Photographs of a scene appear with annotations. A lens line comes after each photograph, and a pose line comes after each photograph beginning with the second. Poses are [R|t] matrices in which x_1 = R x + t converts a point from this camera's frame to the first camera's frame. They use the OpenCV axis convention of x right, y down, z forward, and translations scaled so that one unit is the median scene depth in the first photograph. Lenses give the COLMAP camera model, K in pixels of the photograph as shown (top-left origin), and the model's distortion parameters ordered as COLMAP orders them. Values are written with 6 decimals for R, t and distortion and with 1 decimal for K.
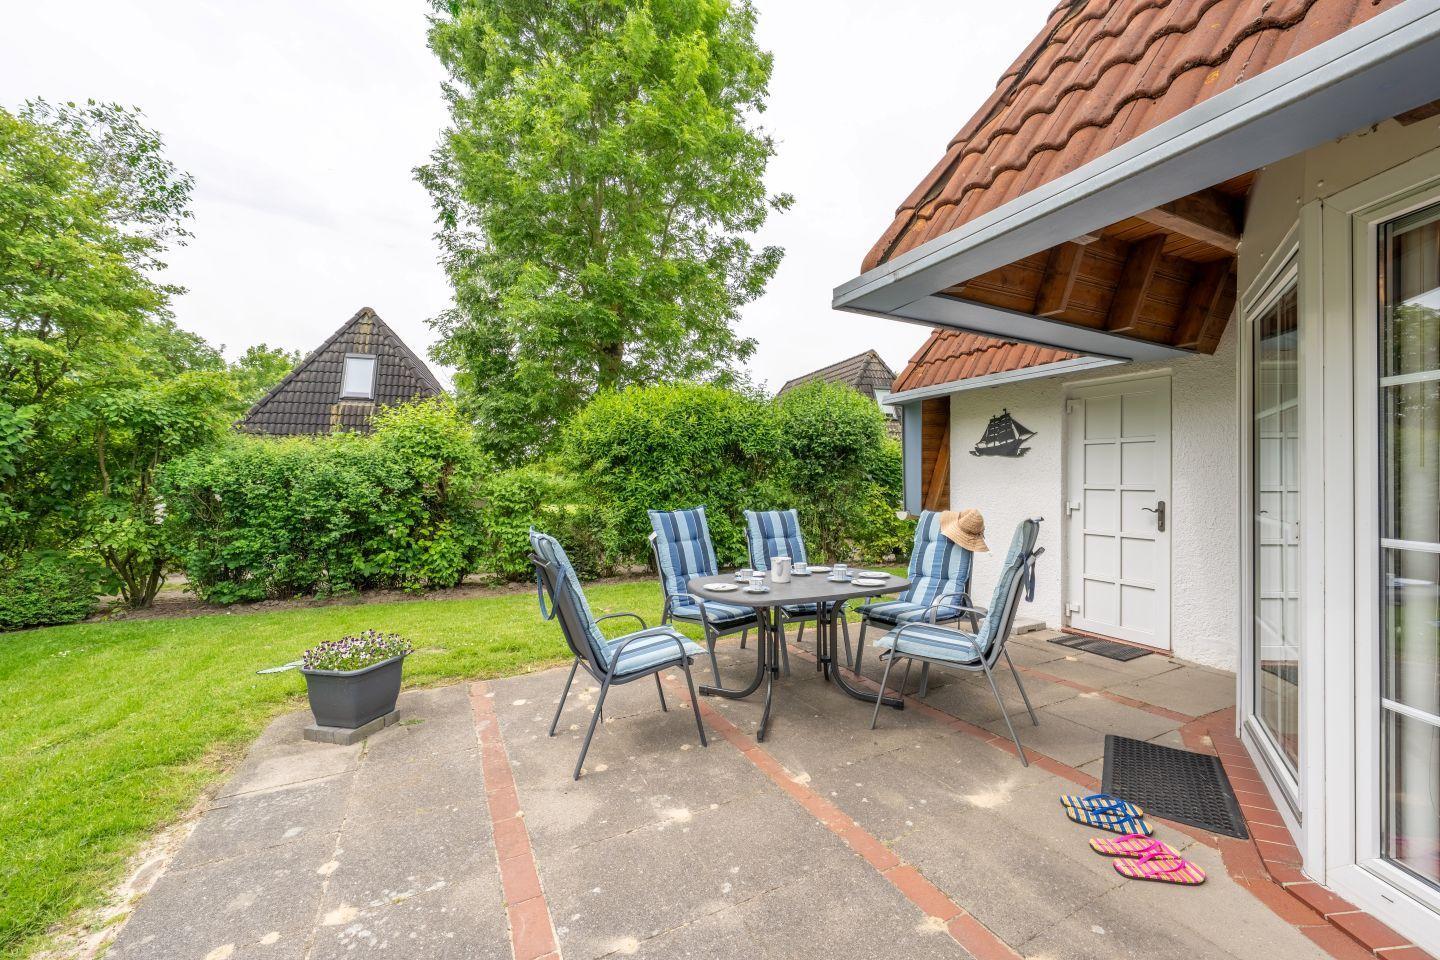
lens RADIAL K [[537.2, 0, 720.0], [0, 537.2, 480.0], [0, 0, 1]] dist [-0.017562, -0.000079]
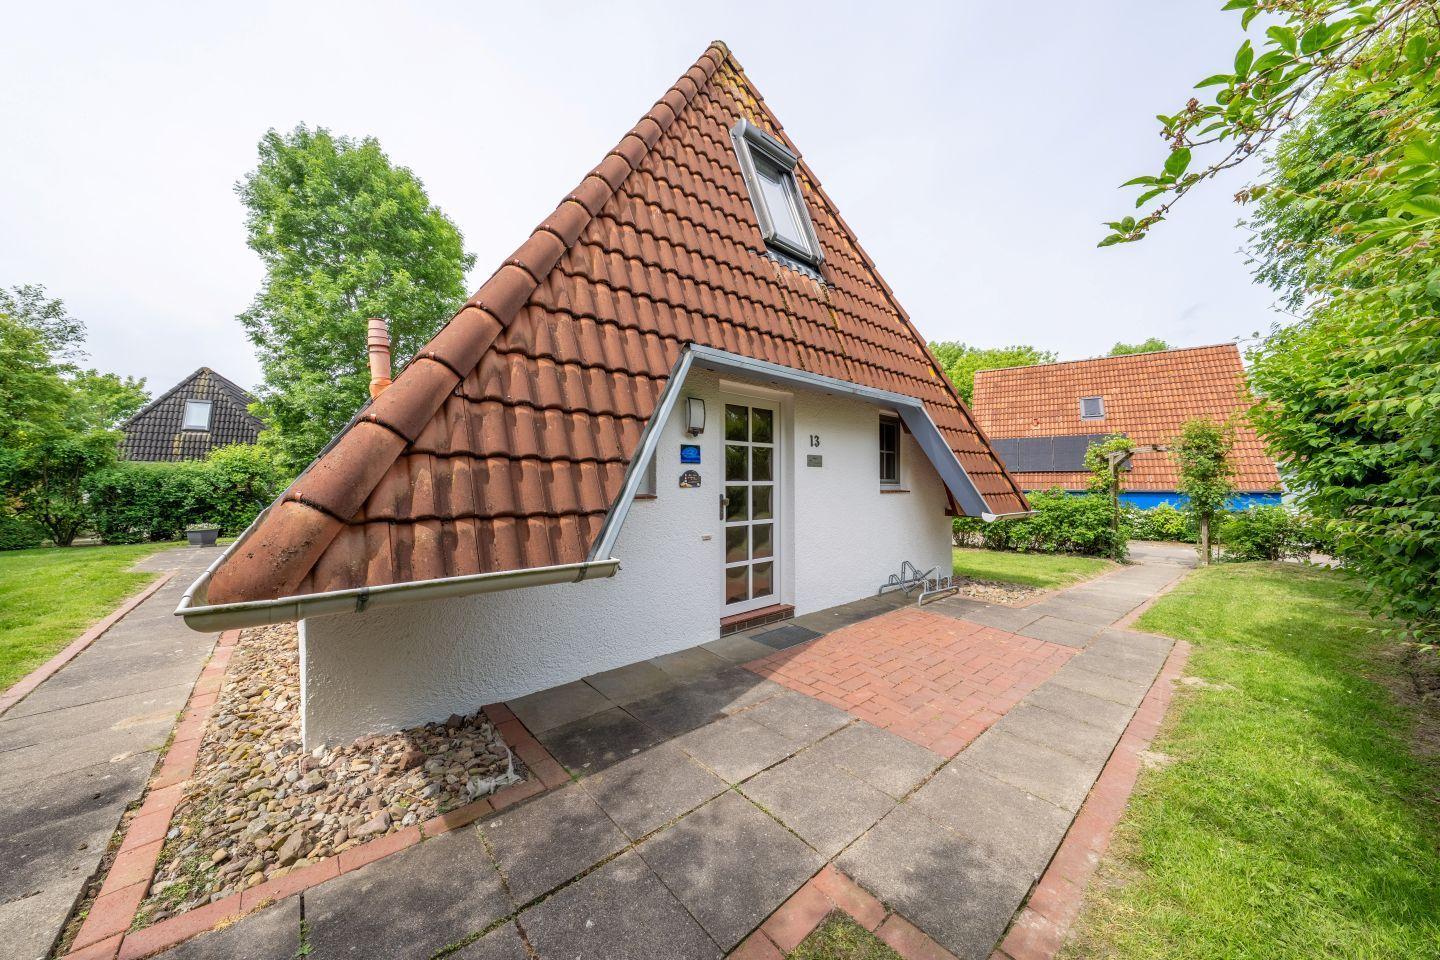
lens RADIAL K [[484.0, 0, 720.0], [0, 484.0, 477.9], [0, 0, 1]] dist [-0.000723, 0.000013]
pose [[0.971772, 0.003620, 0.235893, 0.876136], [0.000194, 0.999870, -0.016143, 0.009888], [-0.235920, 0.015733, 0.971645, -1.355829]]
